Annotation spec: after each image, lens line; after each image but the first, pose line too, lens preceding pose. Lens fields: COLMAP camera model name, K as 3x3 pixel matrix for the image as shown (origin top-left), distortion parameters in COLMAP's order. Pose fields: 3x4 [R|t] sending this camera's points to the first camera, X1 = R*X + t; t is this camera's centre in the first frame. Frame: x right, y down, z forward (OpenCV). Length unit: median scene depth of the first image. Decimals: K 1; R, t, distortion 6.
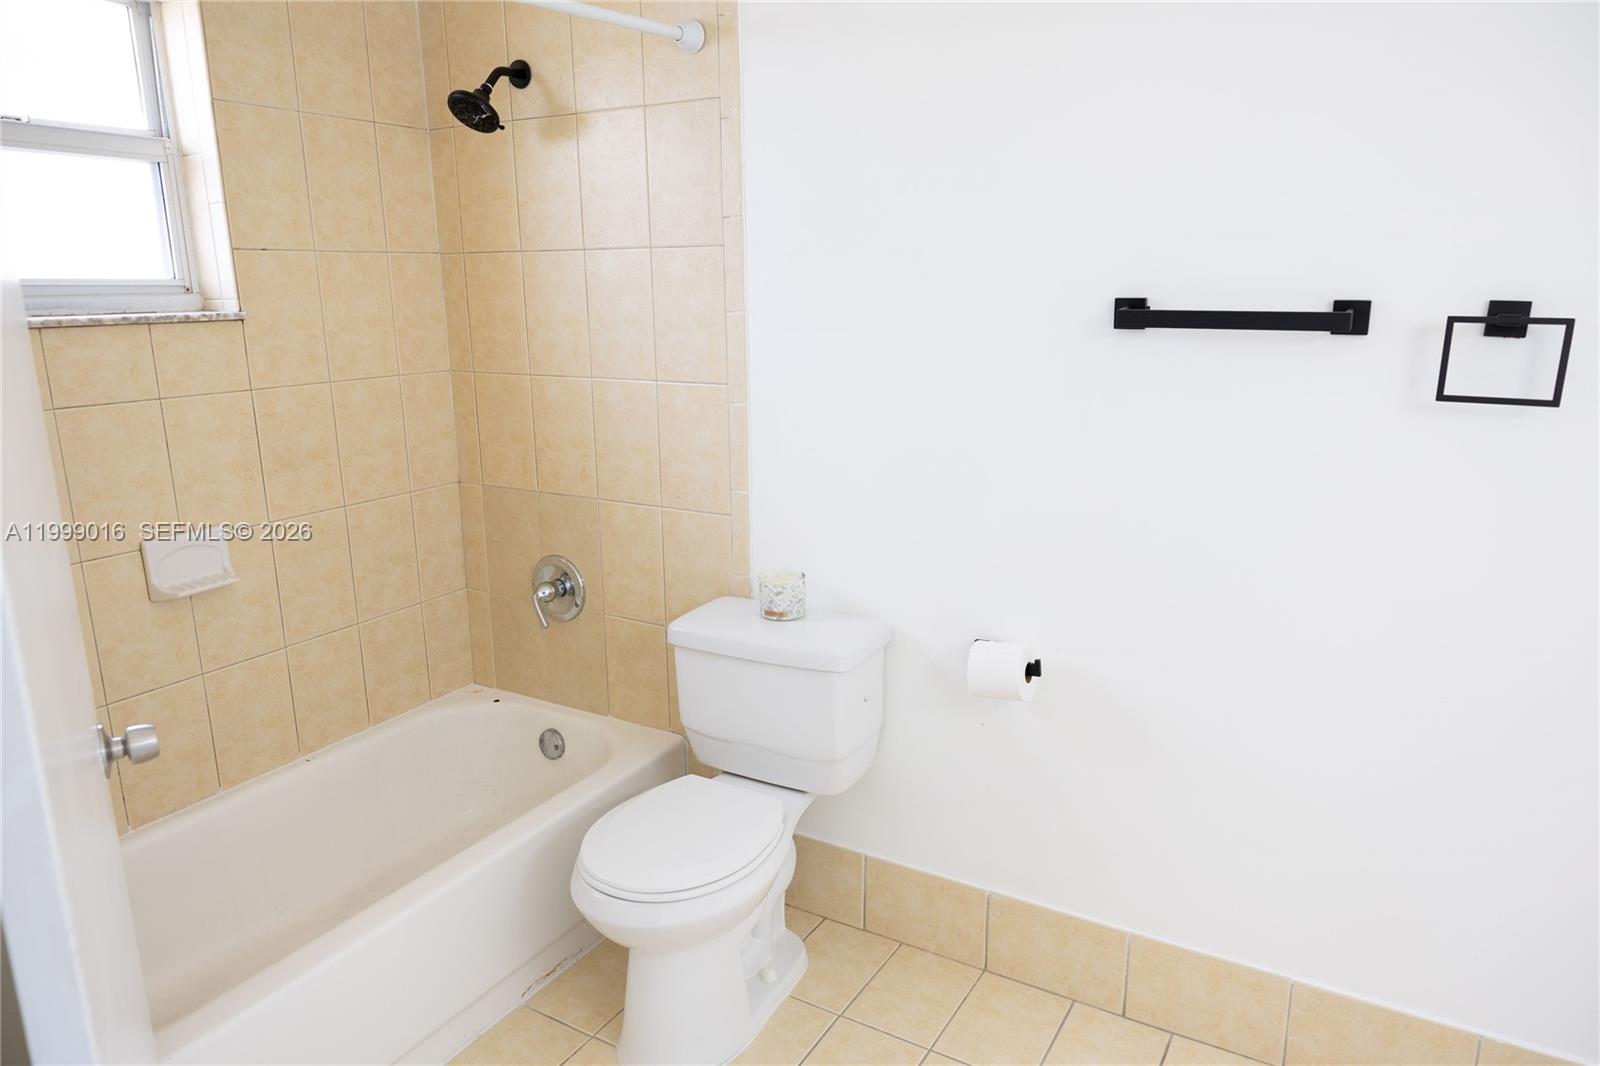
lens RADIAL K [[1072.1, 0, 797.6], [0, 1072.1, 549.2], [0, 0, 1]] dist [-0.003334, -0.001010]
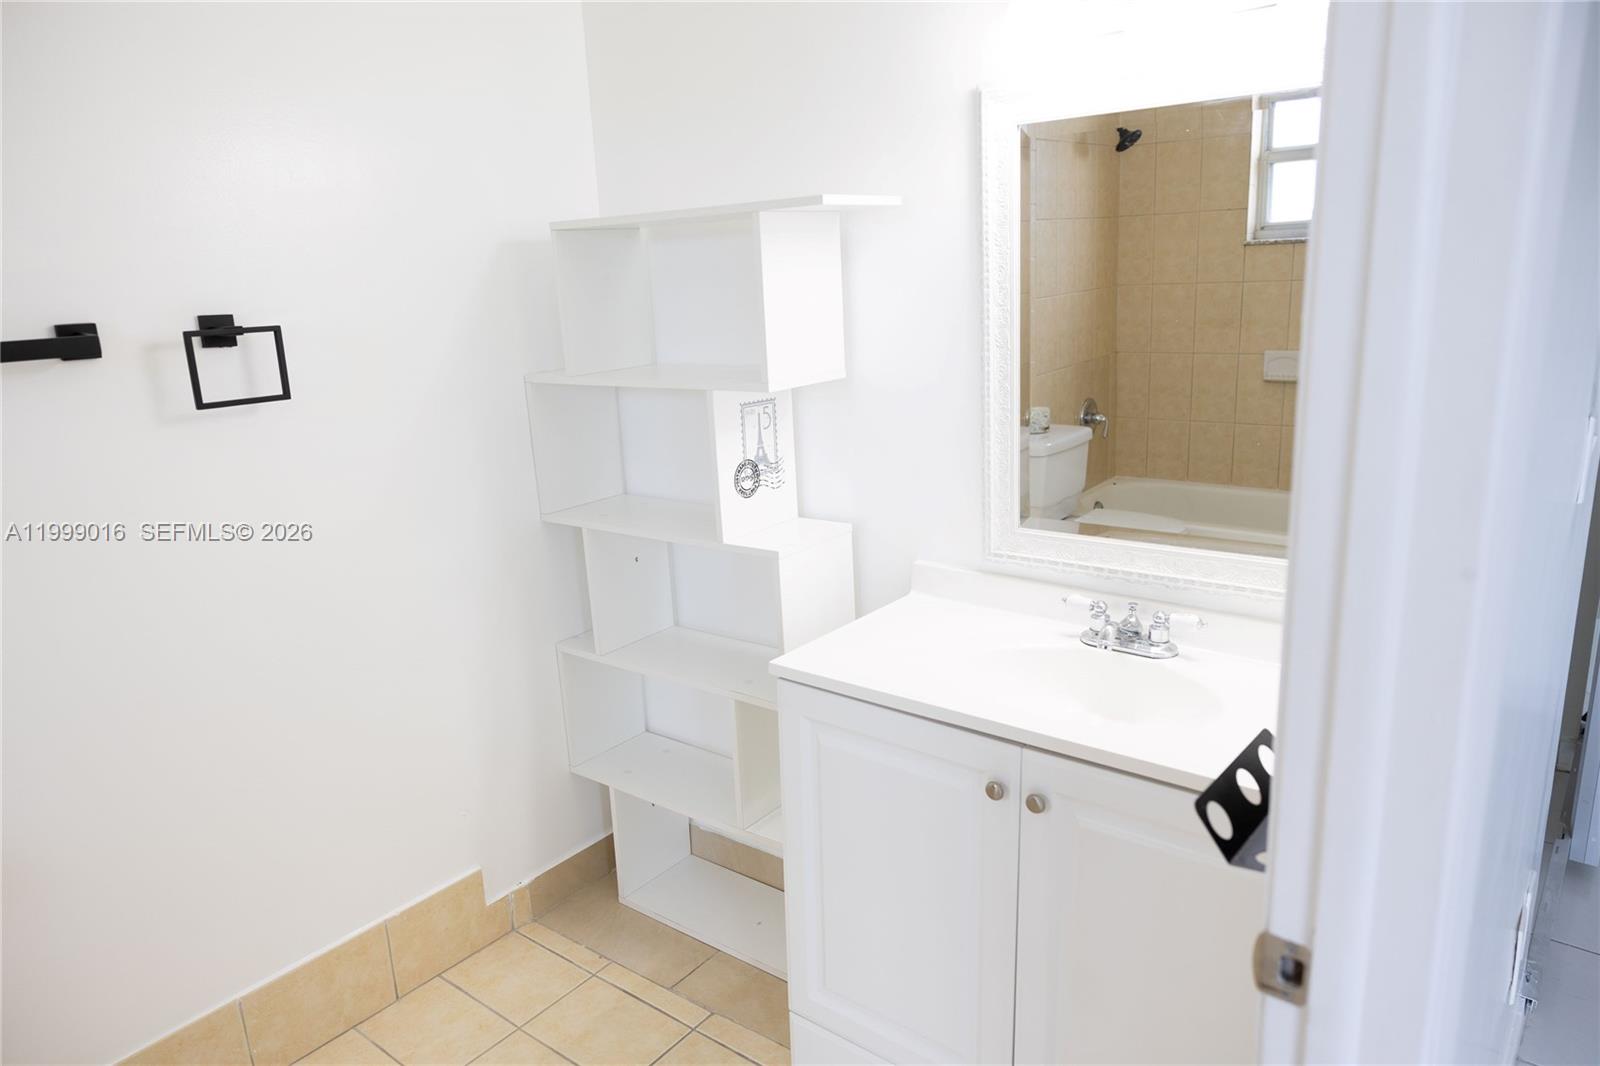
lens RADIAL K [[1072.1, 0, 797.6], [0, 1072.1, 549.2], [0, 0, 1]] dist [-0.003334, -0.001010]
pose [[0.140464, -0.251129, 0.957708, -0.391745], [0.287634, 0.935929, 0.203232, -0.052659], [-0.947384, 0.246923, 0.203698, 0.243195]]
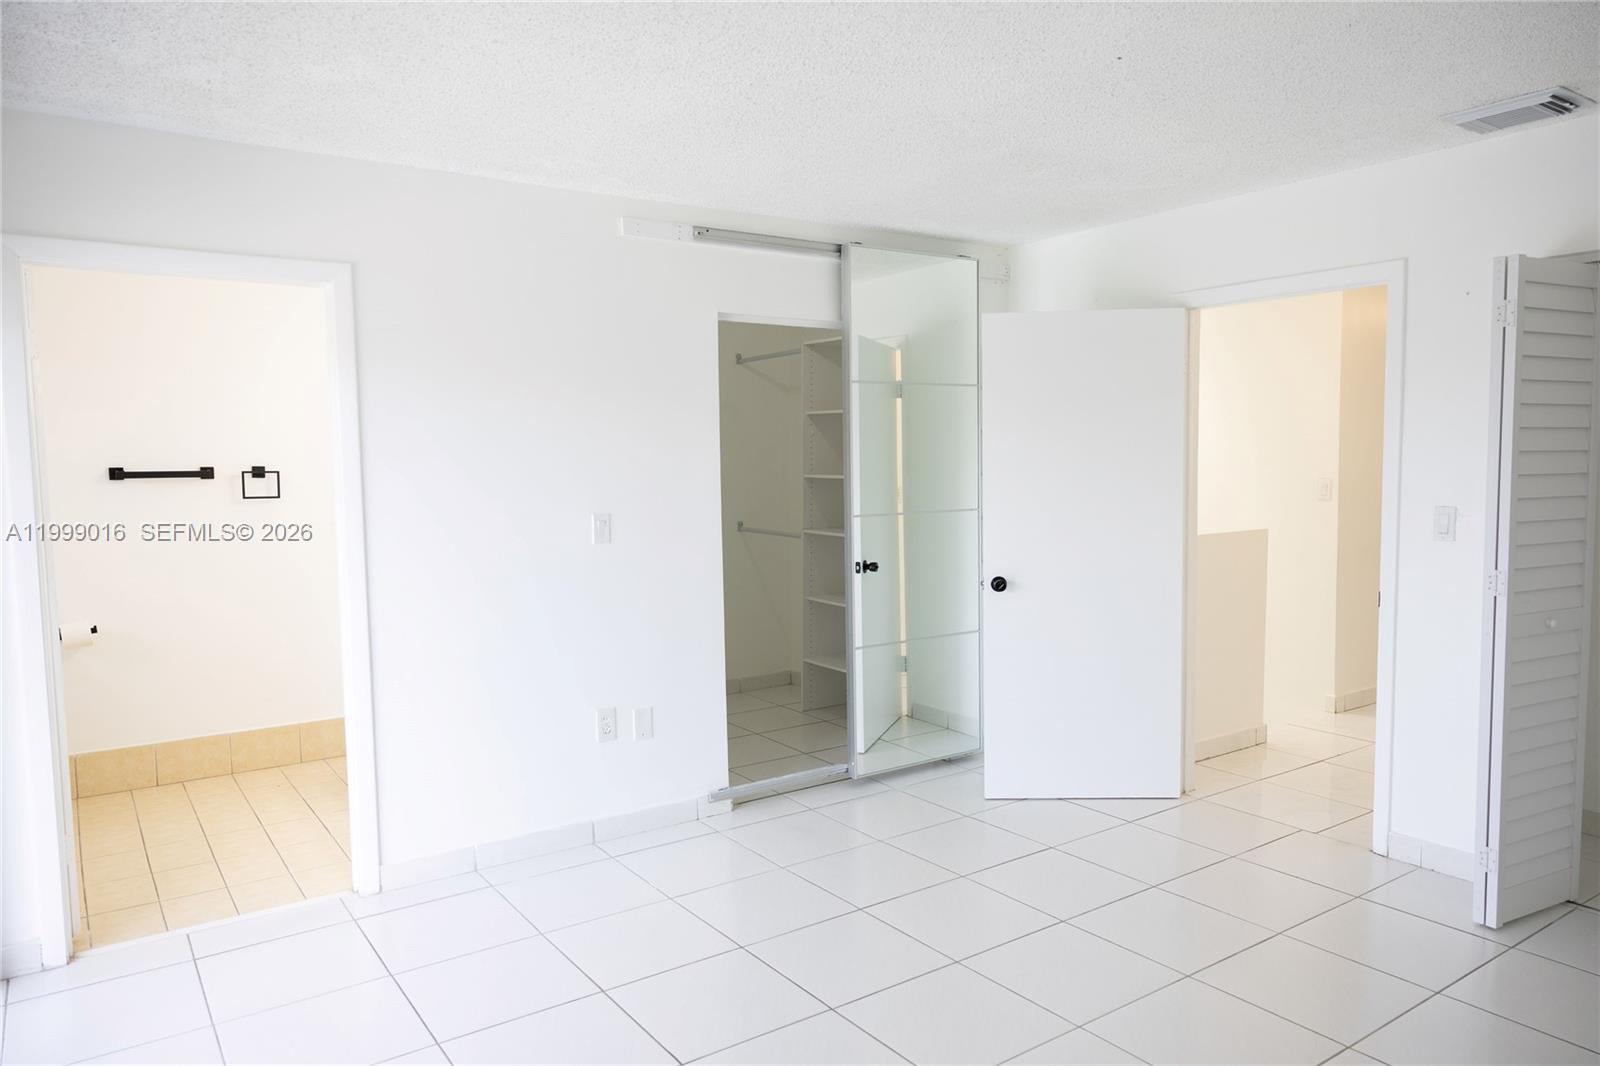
lens RADIAL K [[1072.1, 0, 797.6], [0, 1072.1, 549.2], [0, 0, 1]] dist [-0.003334, -0.001010]
pose [[0.412658, -0.071424, 0.908081, -1.519790], [0.231630, 0.972378, -0.028779, 0.451290], [-0.880943, 0.222215, 0.417804, -1.616297]]
